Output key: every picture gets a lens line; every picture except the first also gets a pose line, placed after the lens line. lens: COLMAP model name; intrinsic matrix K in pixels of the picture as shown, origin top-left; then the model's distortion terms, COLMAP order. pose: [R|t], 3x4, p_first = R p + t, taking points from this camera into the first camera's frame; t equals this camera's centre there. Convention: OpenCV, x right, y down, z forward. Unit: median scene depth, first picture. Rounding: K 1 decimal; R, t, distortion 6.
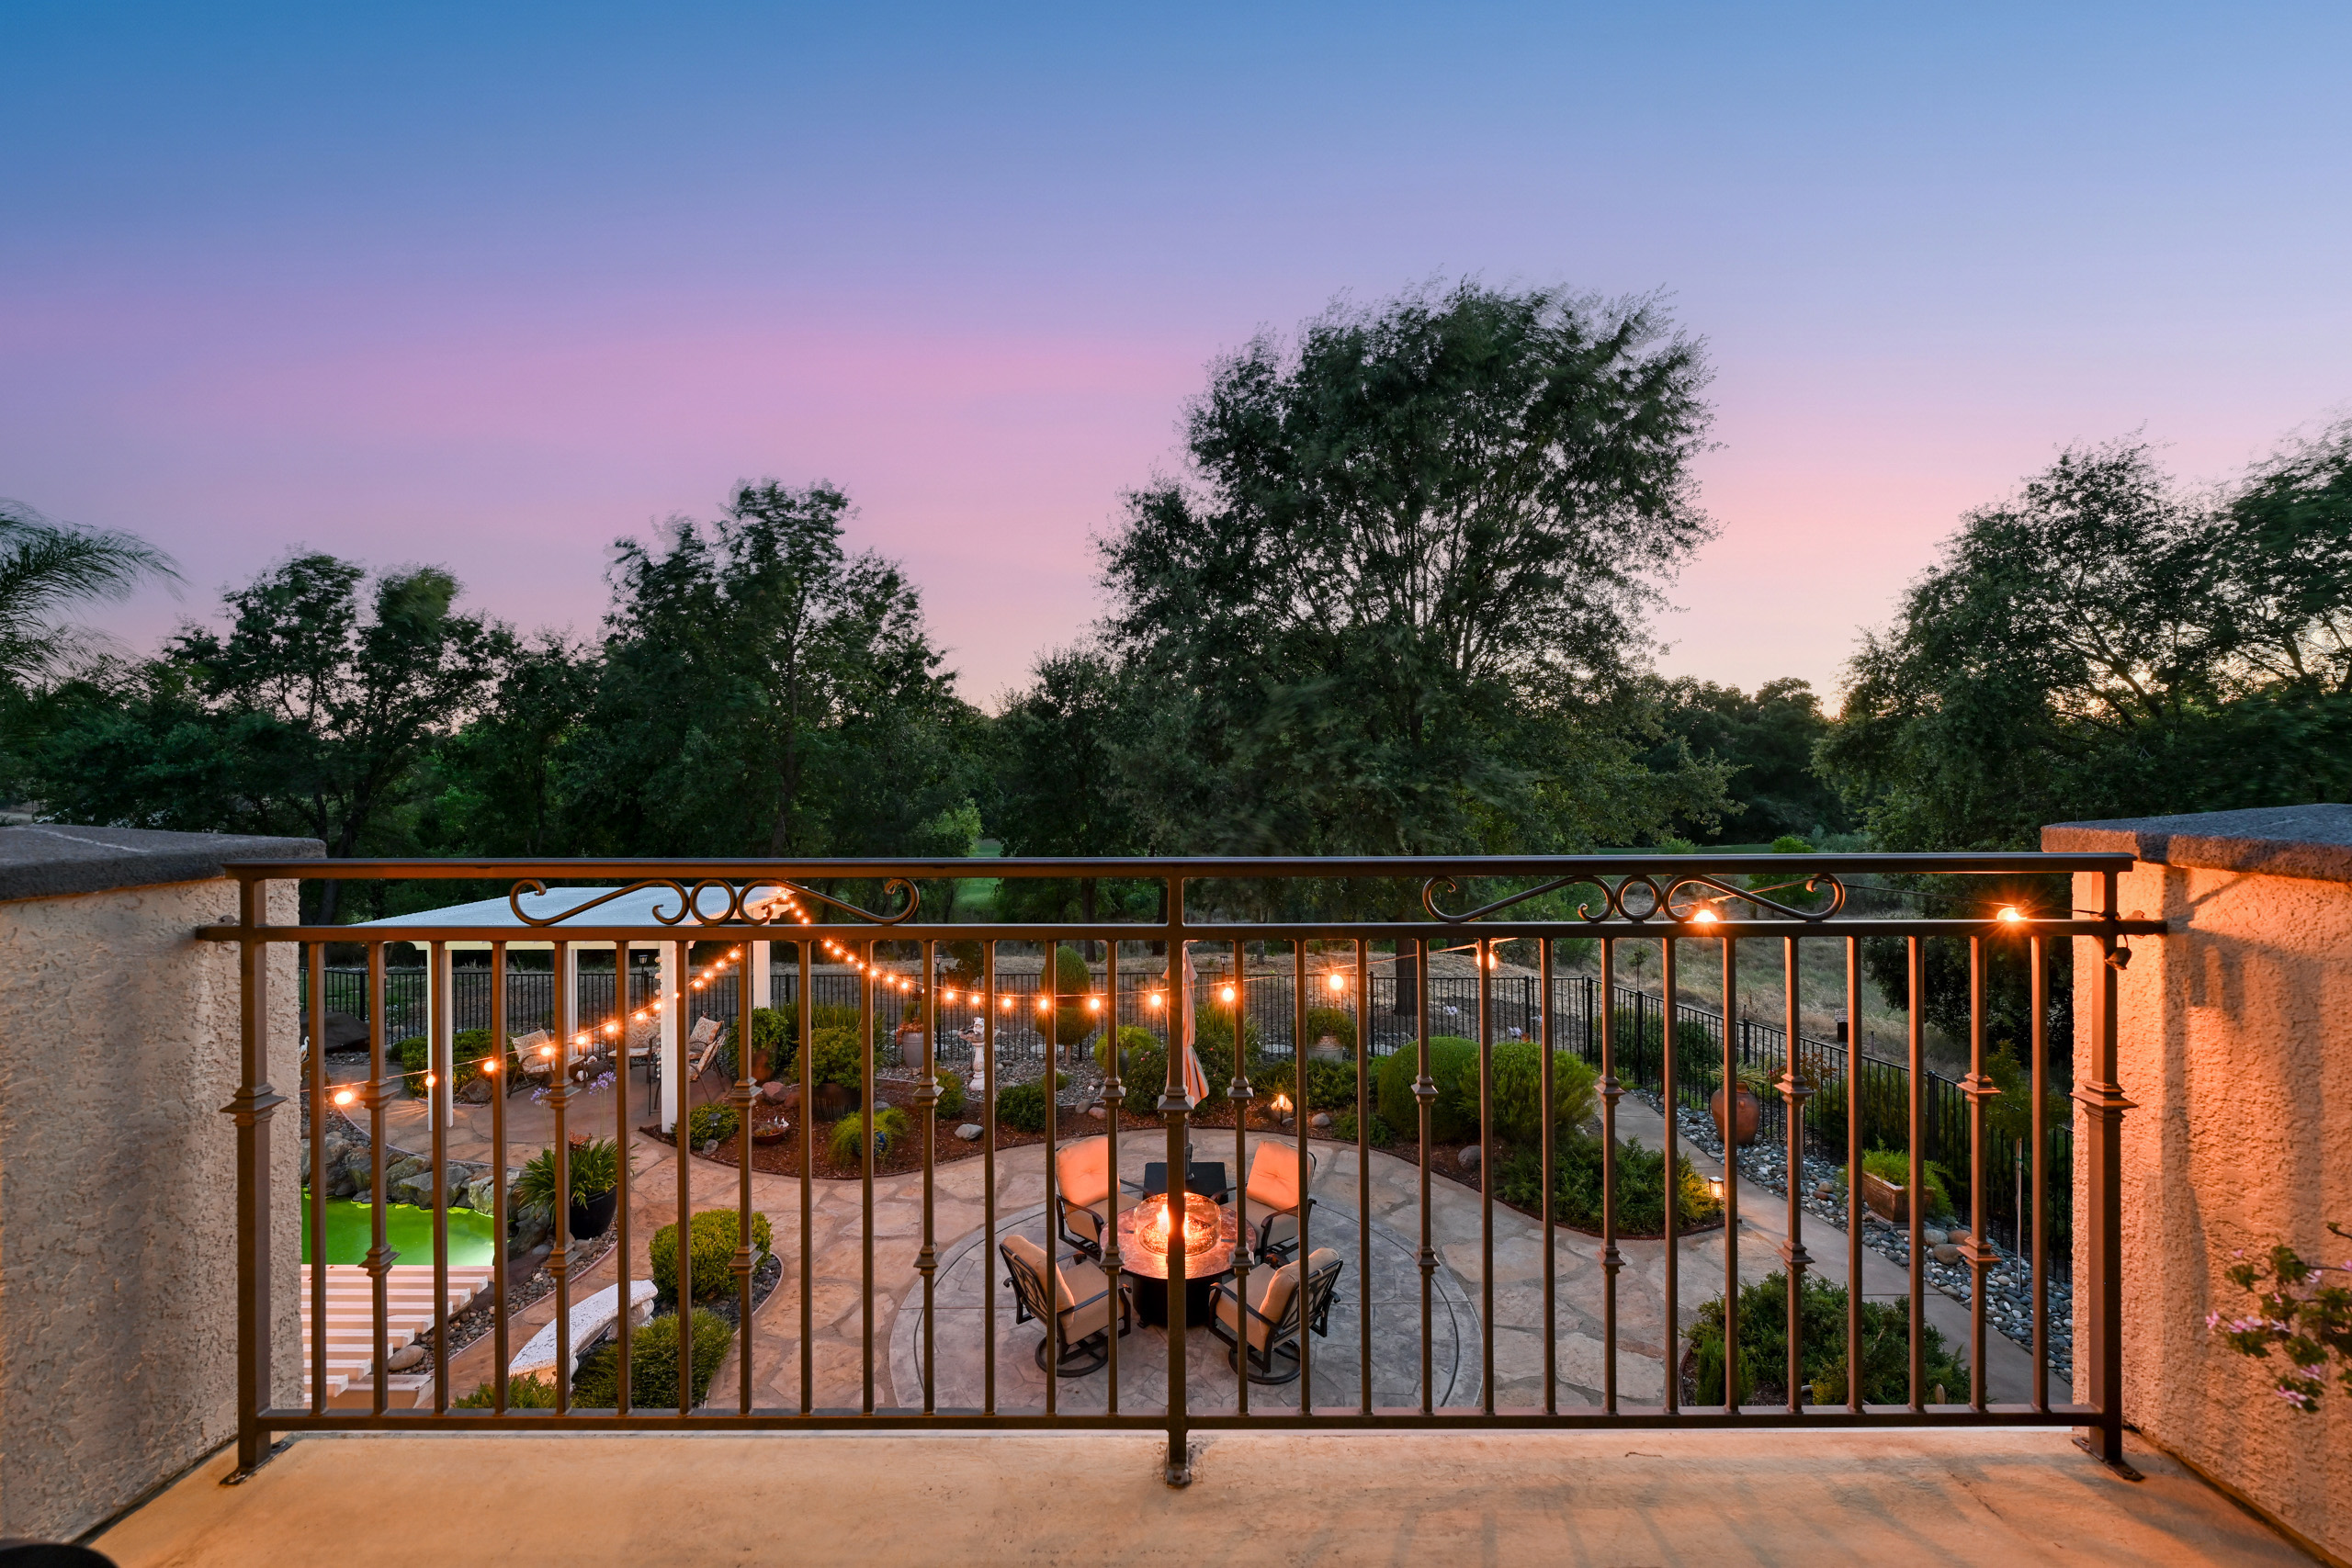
lens RADIAL K [[913.7, 0, 1183.1], [0, 913.7, 778.6], [0, 0, 1]] dist [-0.001218, -0.000302]
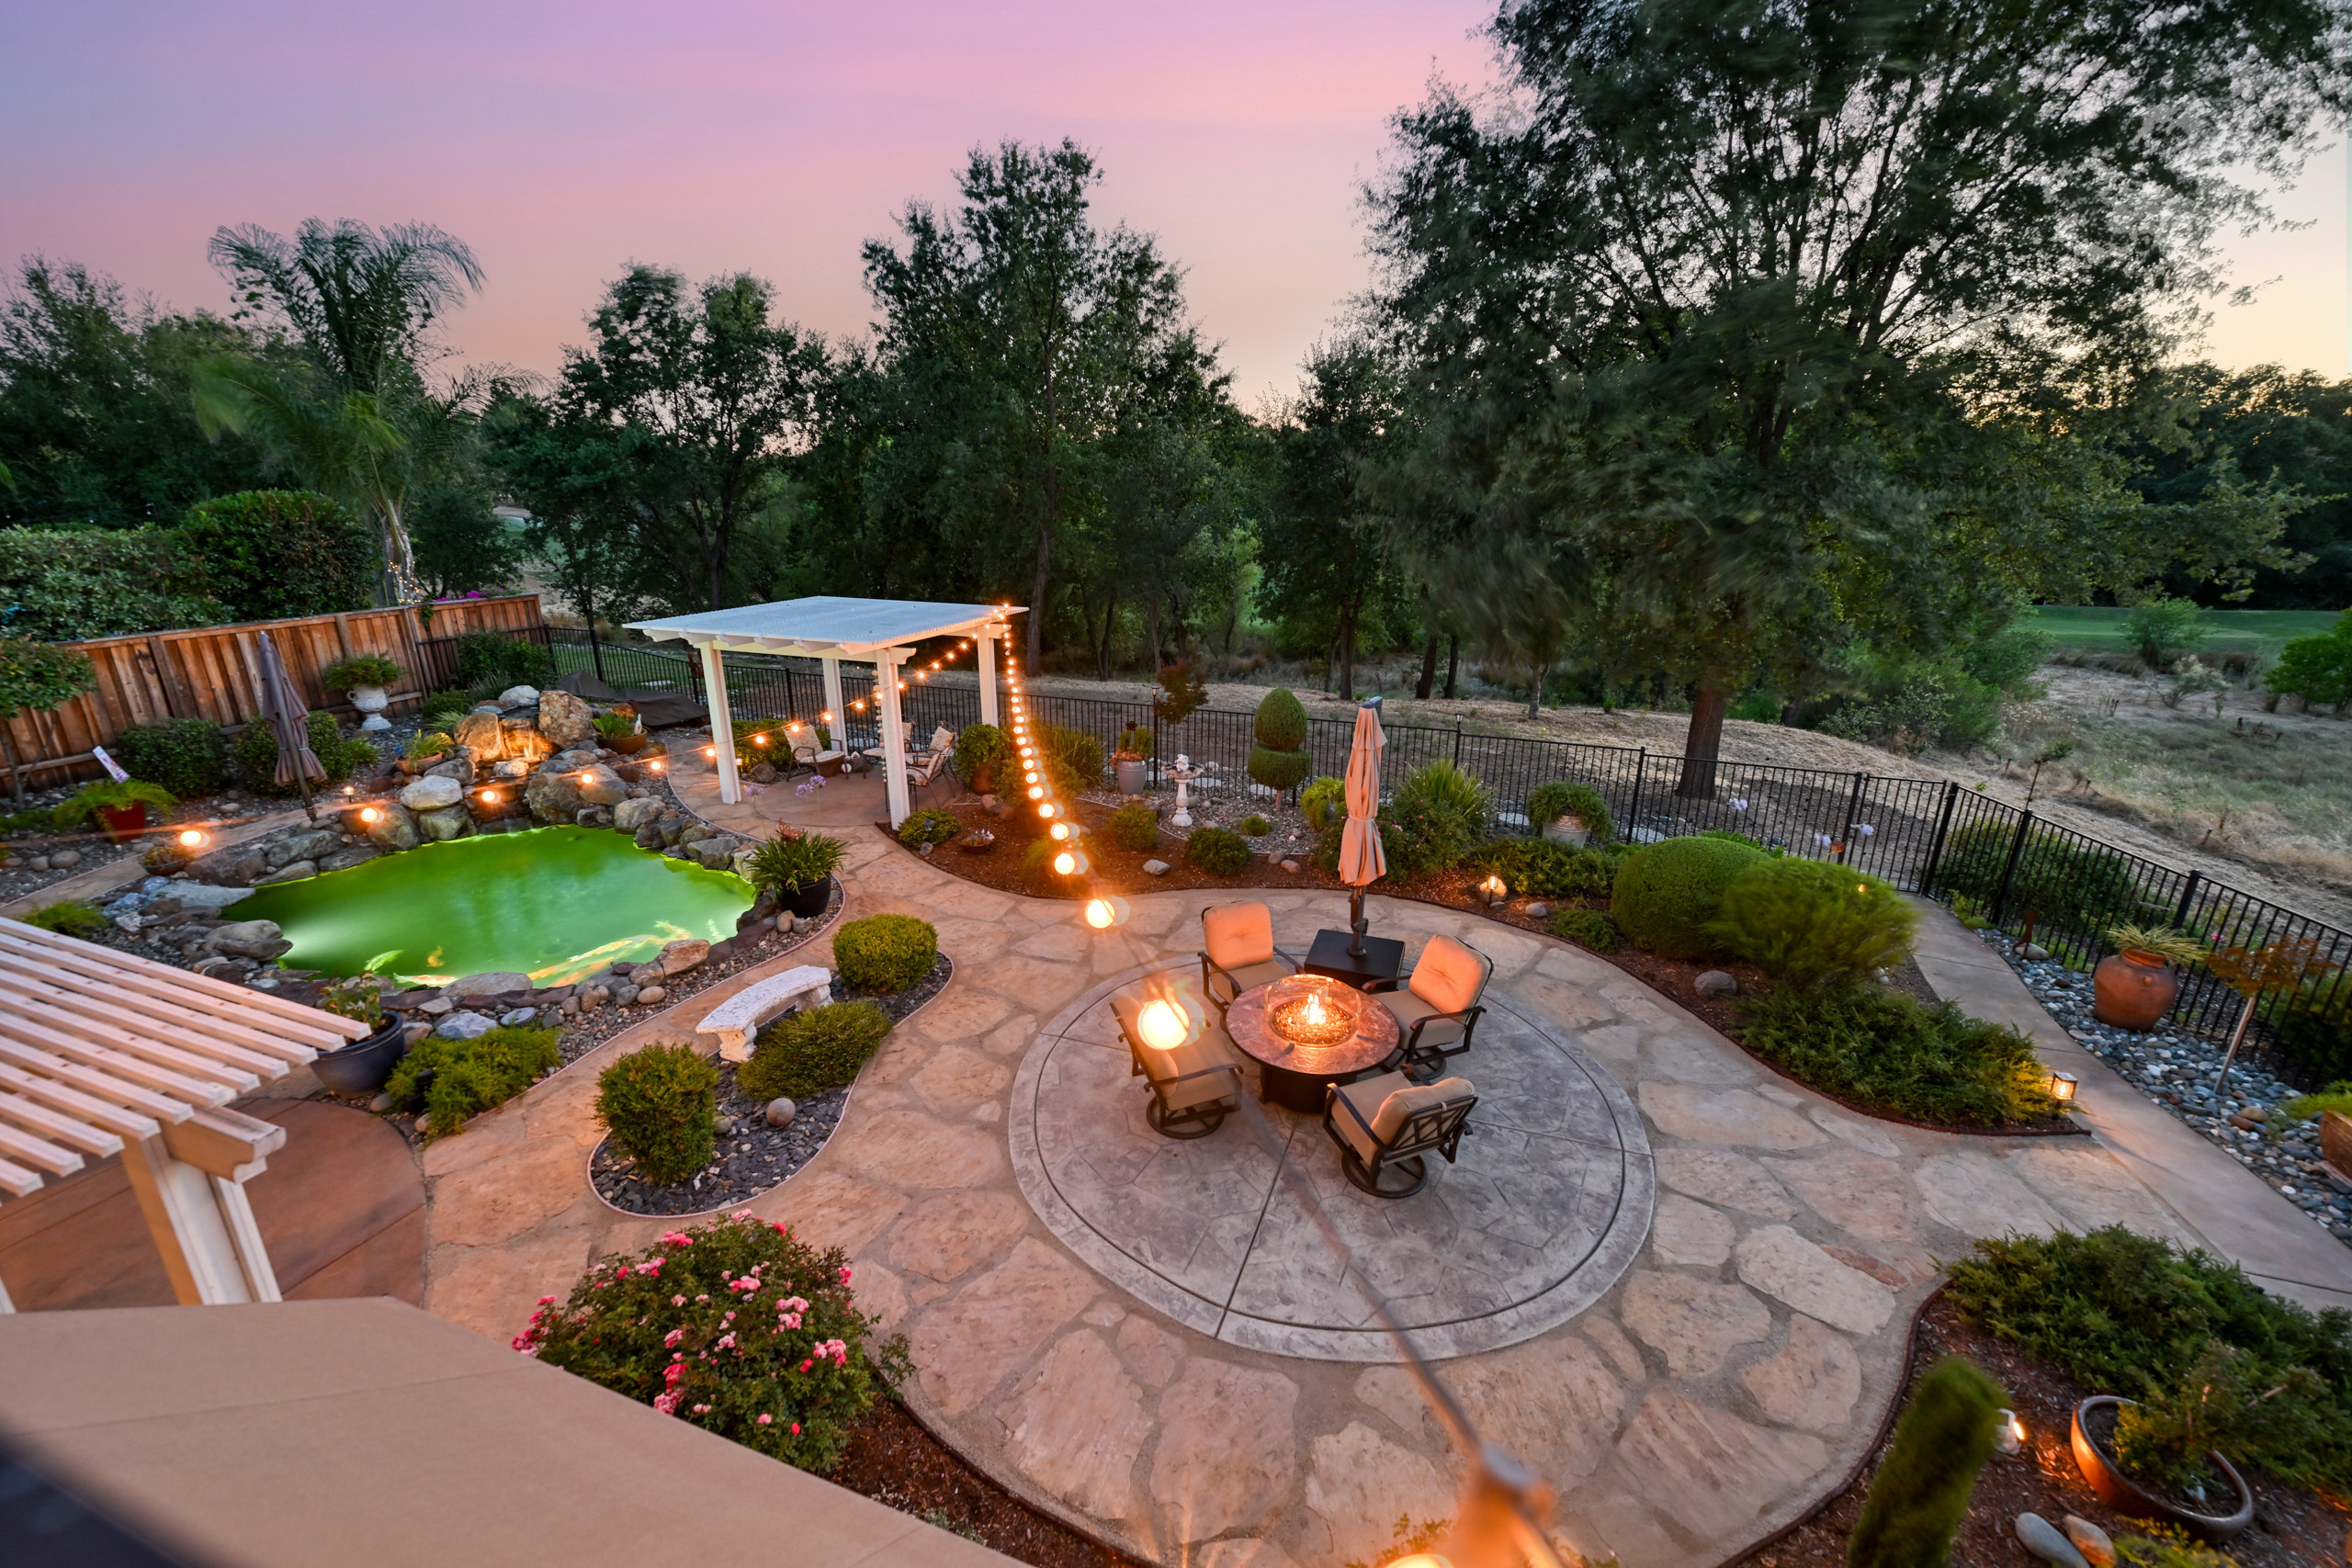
lens RADIAL K [[913.7, 0, 1183.1], [0, 913.7, 778.6], [0, 0, 1]] dist [-0.001218, -0.000302]
pose [[0.946960, 0.109581, -0.302090, 0.070582], [-0.016415, 0.955331, 0.295083, 0.000402], [0.320932, -0.274473, 0.906459, 0.114227]]
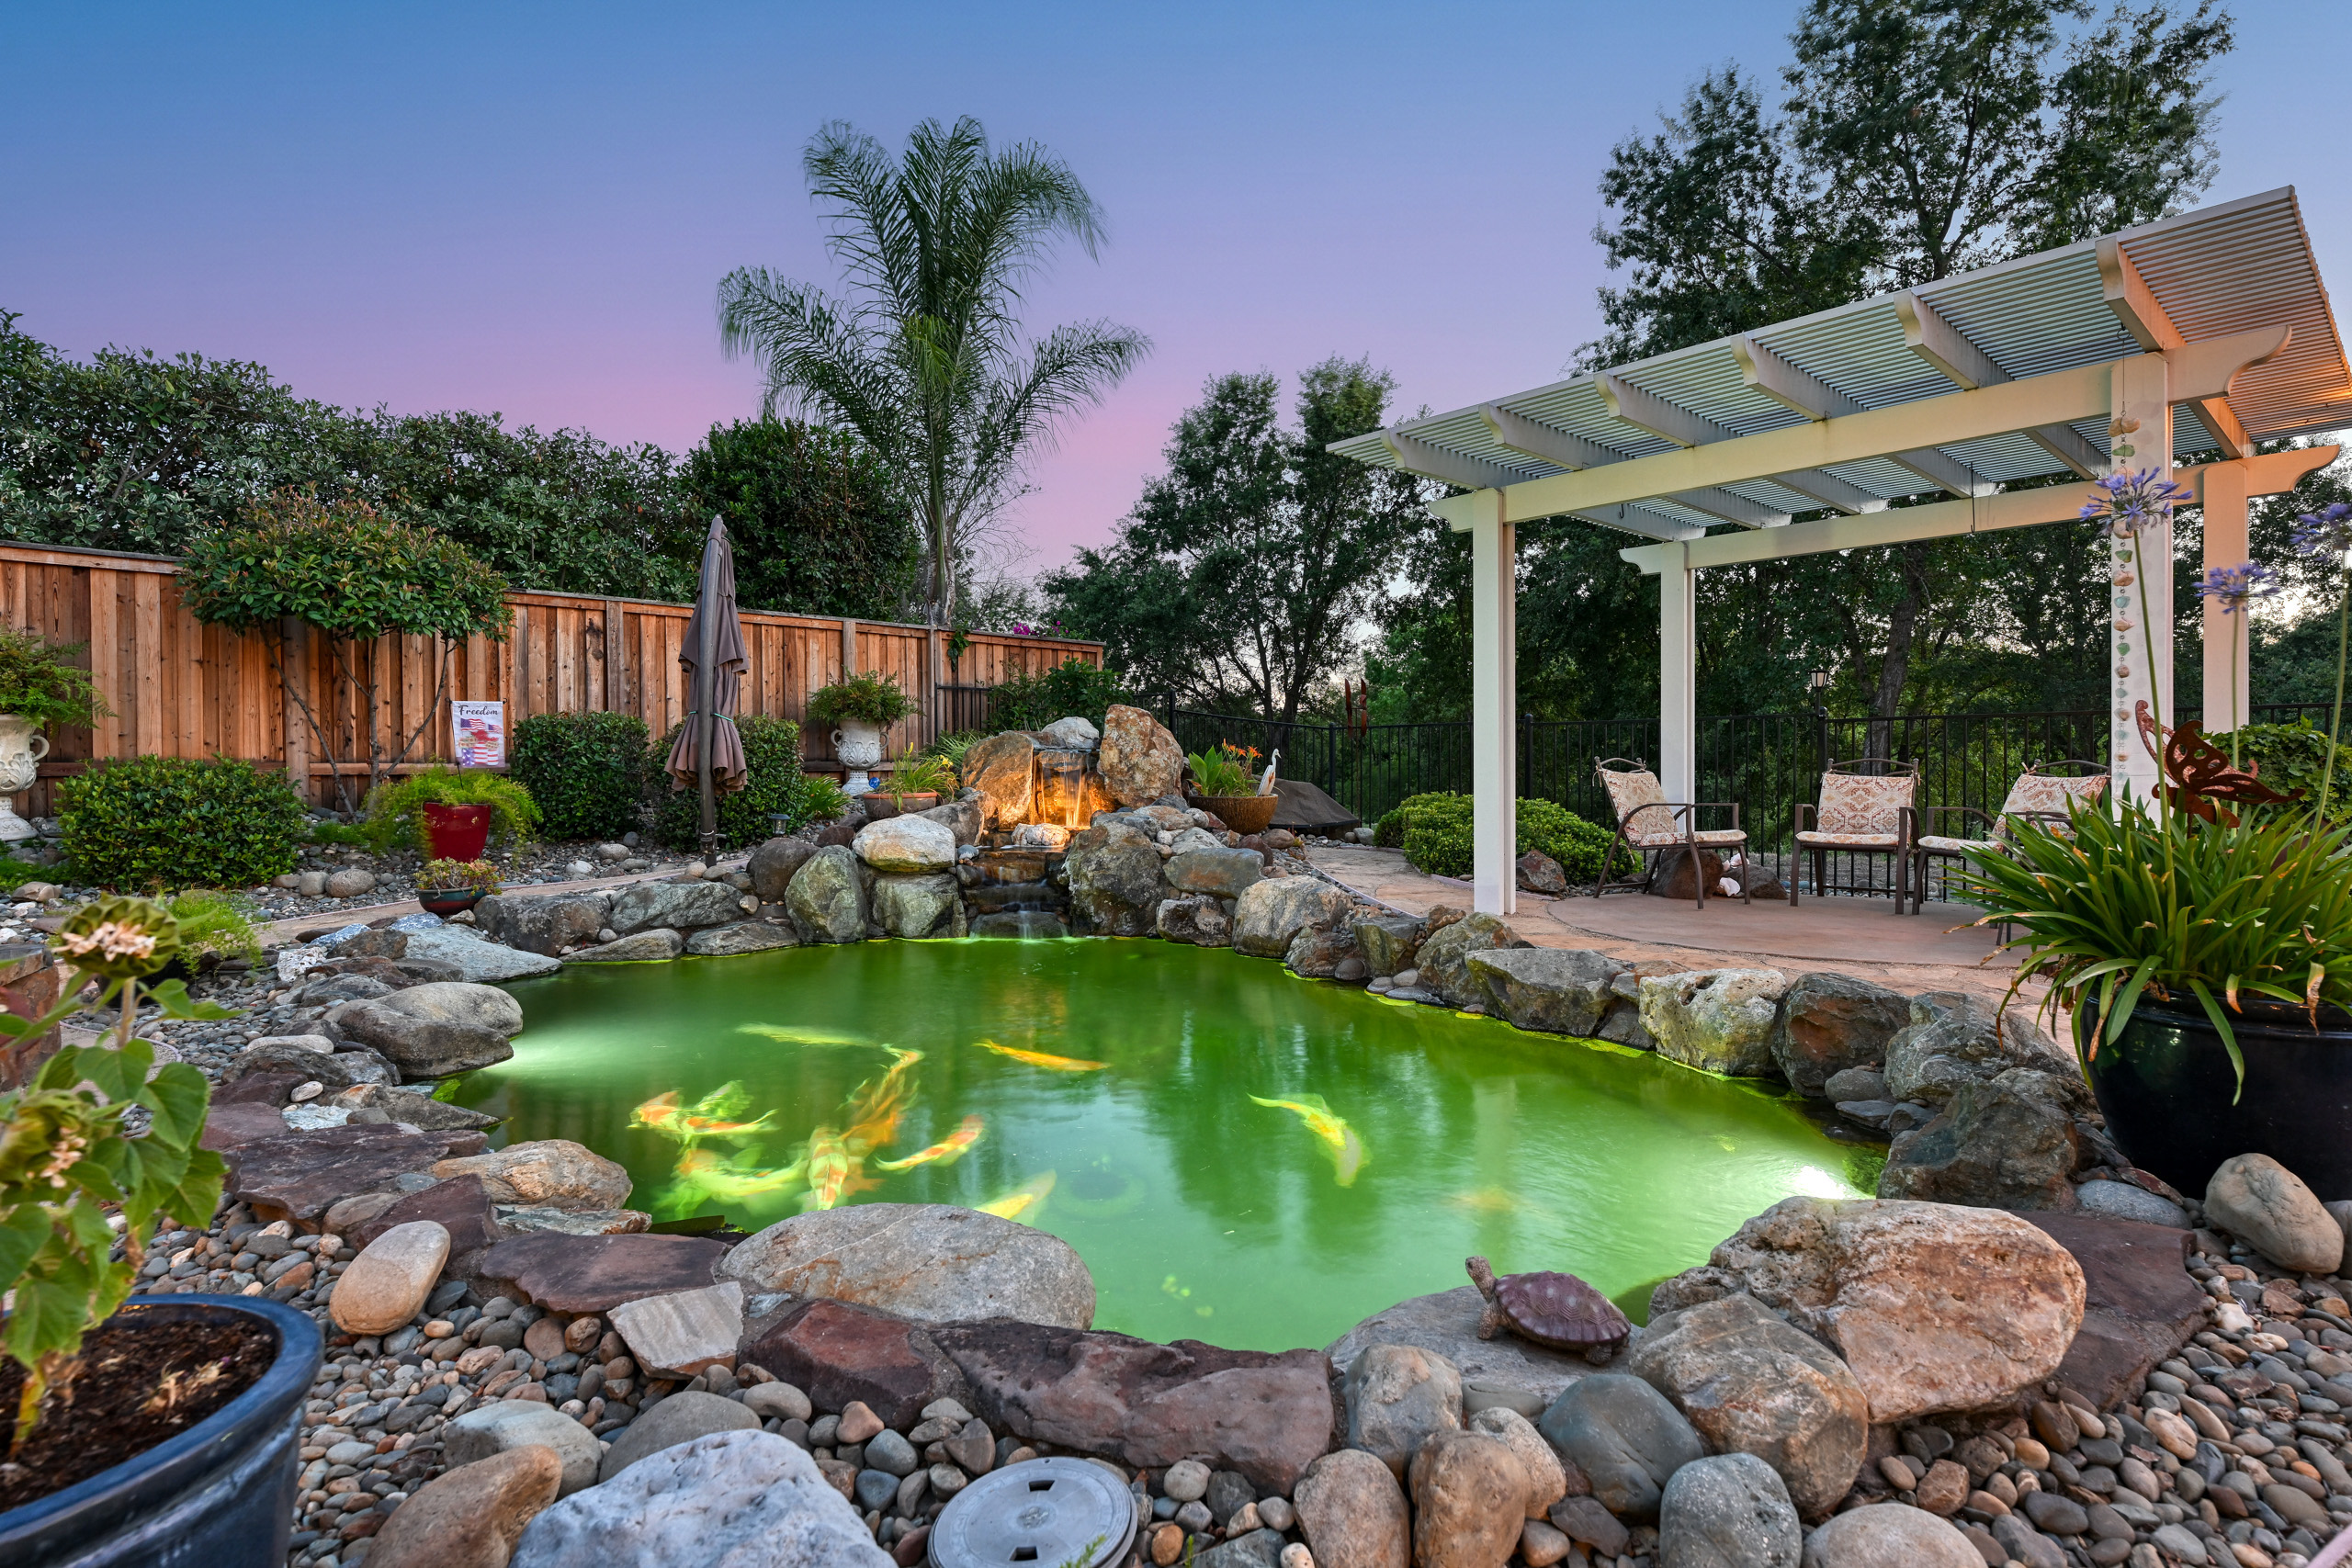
lens RADIAL K [[1153.2, 0, 1176.0], [0, 1153.2, 784.0], [0, 0, 1]] dist [-0.000459, -0.000041]
pose [[0.683011, 0.003125, -0.730402, -0.423481], [0.003634, 0.999964, 0.007677, 0.265977], [0.730399, -0.007898, 0.682975, 0.413949]]
